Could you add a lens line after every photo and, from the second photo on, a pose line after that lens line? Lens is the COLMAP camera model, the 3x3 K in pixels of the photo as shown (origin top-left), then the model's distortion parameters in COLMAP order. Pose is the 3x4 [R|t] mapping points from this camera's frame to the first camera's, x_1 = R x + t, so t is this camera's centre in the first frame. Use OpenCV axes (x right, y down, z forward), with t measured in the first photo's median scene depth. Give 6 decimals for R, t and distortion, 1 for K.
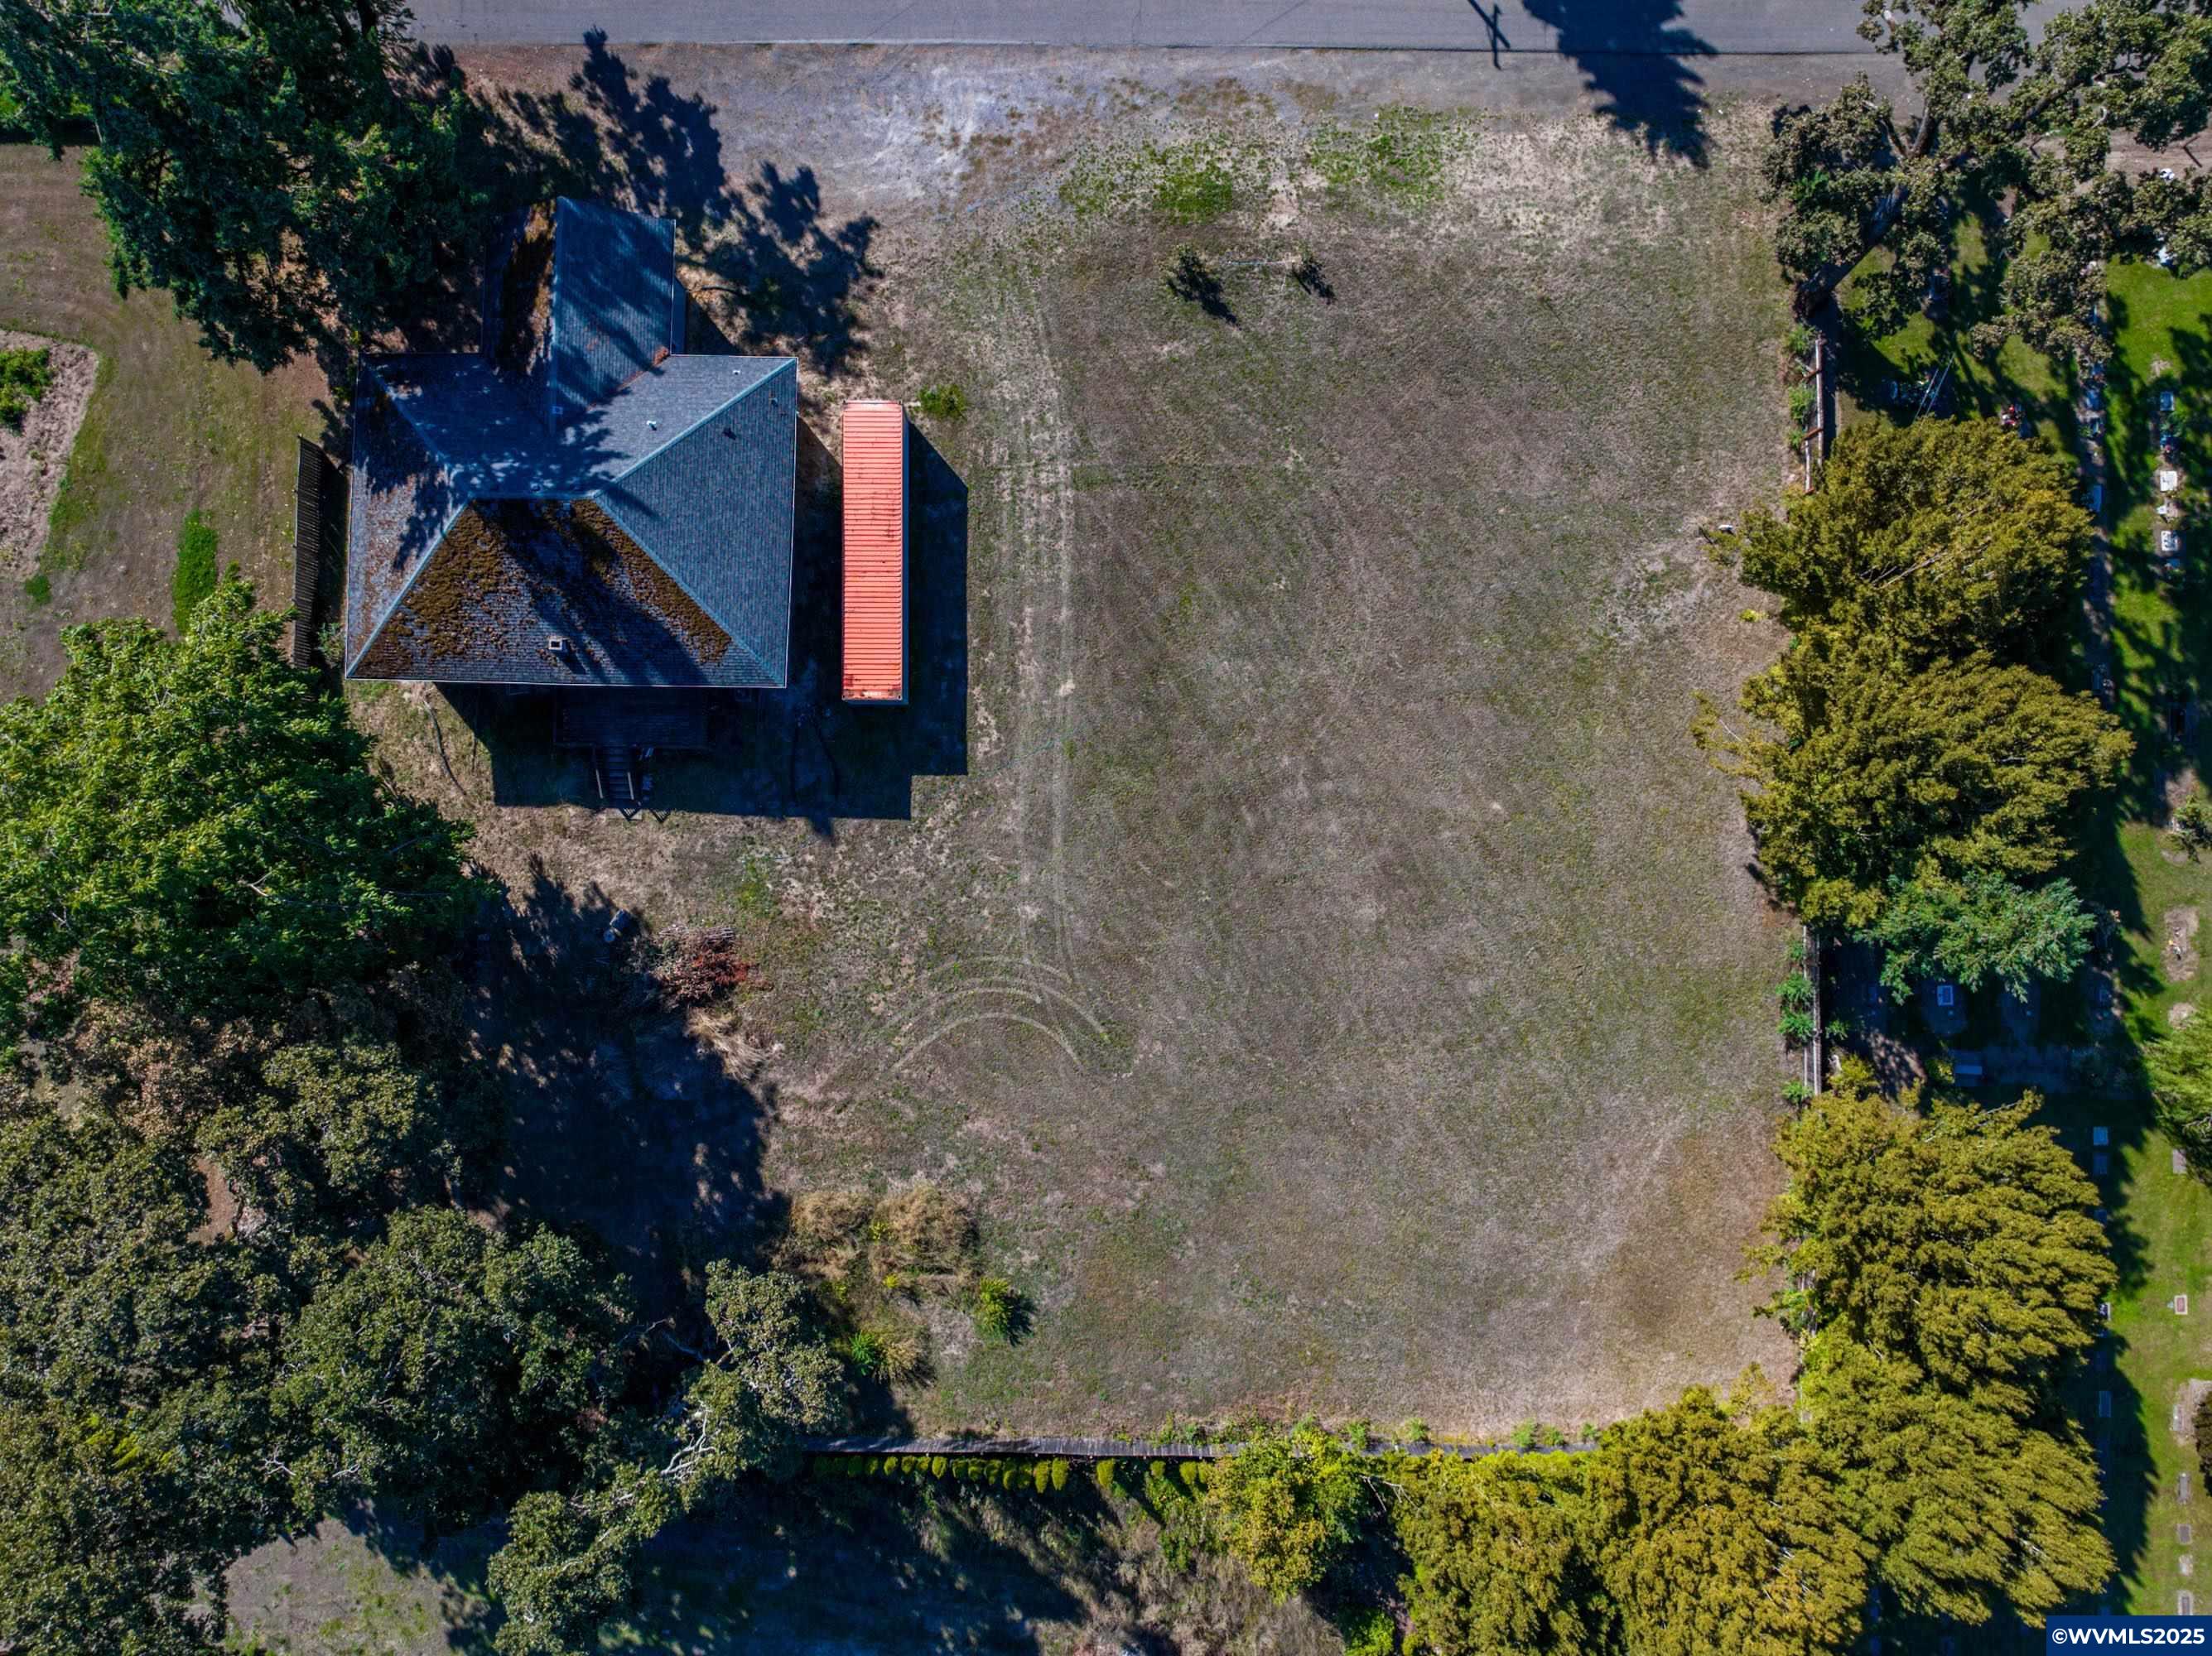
lens RADIAL K [[1558.6, 0, 1101.4], [0, 1558.6, 821.9], [0, 0, 1]] dist [-0.042235, 0.003545]
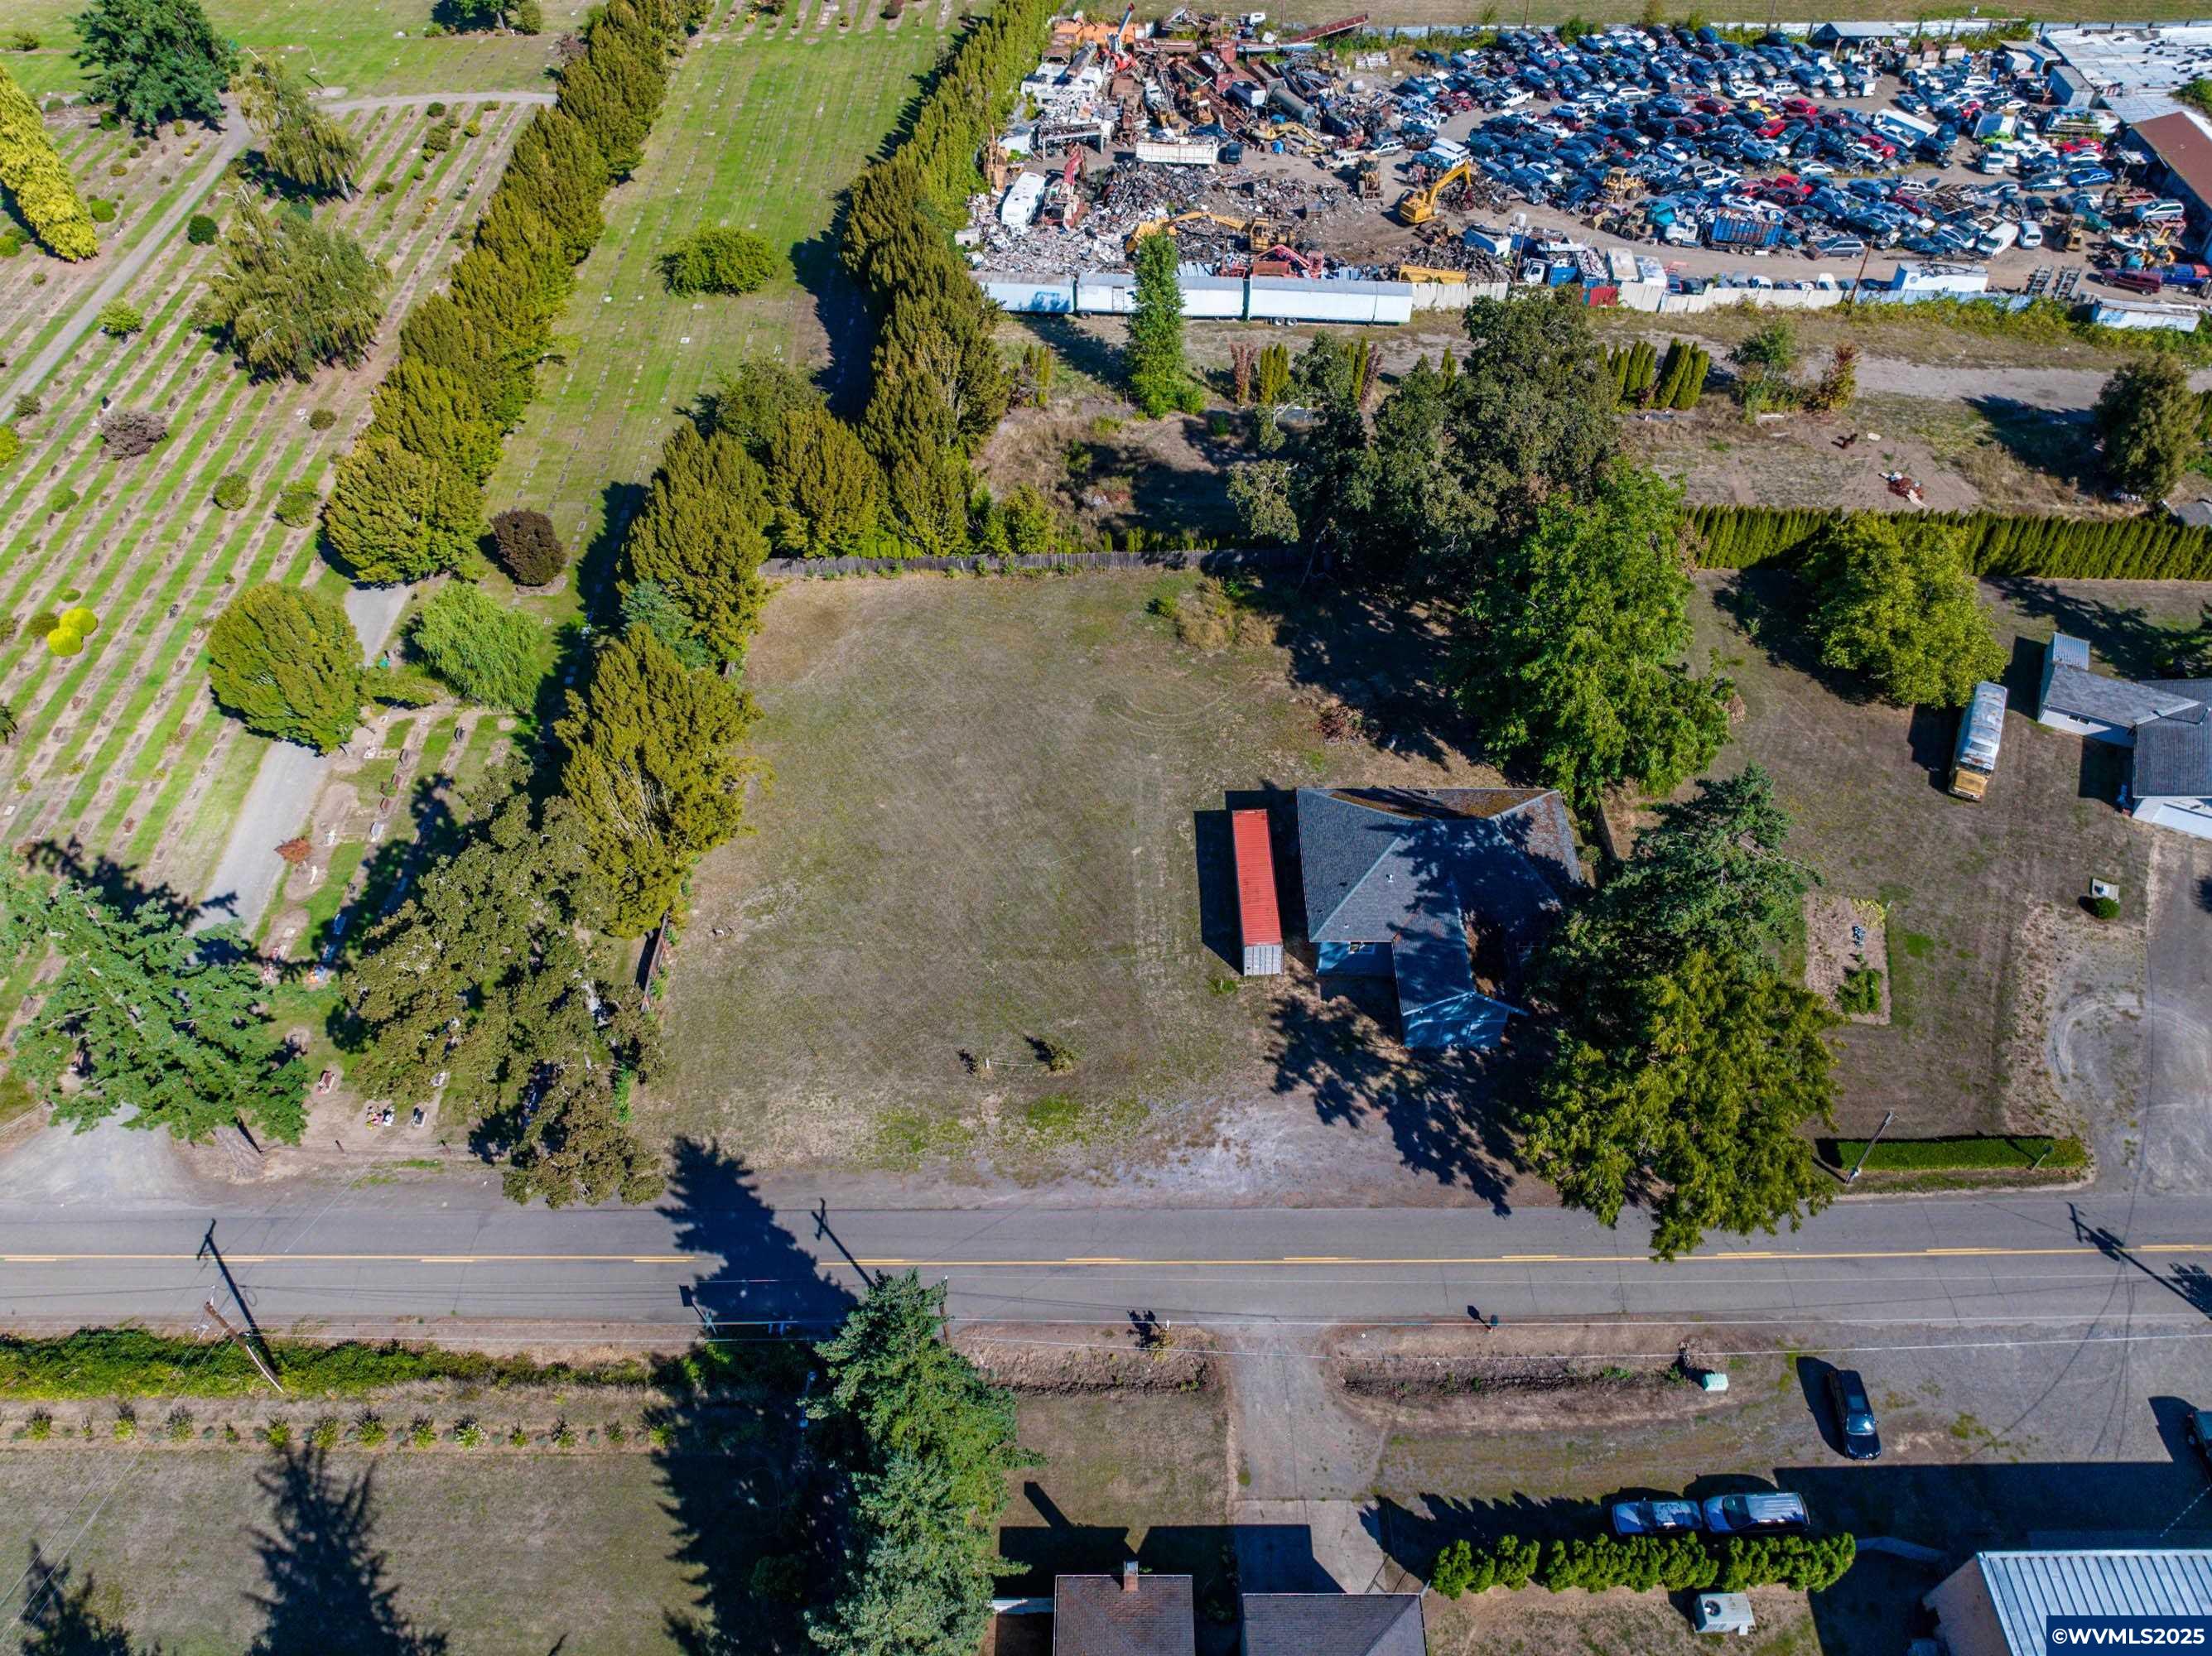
lens RADIAL K [[1563.0, 0, 1104.1], [0, 1563.0, 823.5], [0, 0, 1]] dist [-0.042435, 0.009339]
pose [[-0.999573, 0.024554, 0.015855, -0.017554], [-0.006726, -0.721132, 0.692765, -1.209747], [0.028444, 0.692362, 0.720990, -0.209970]]
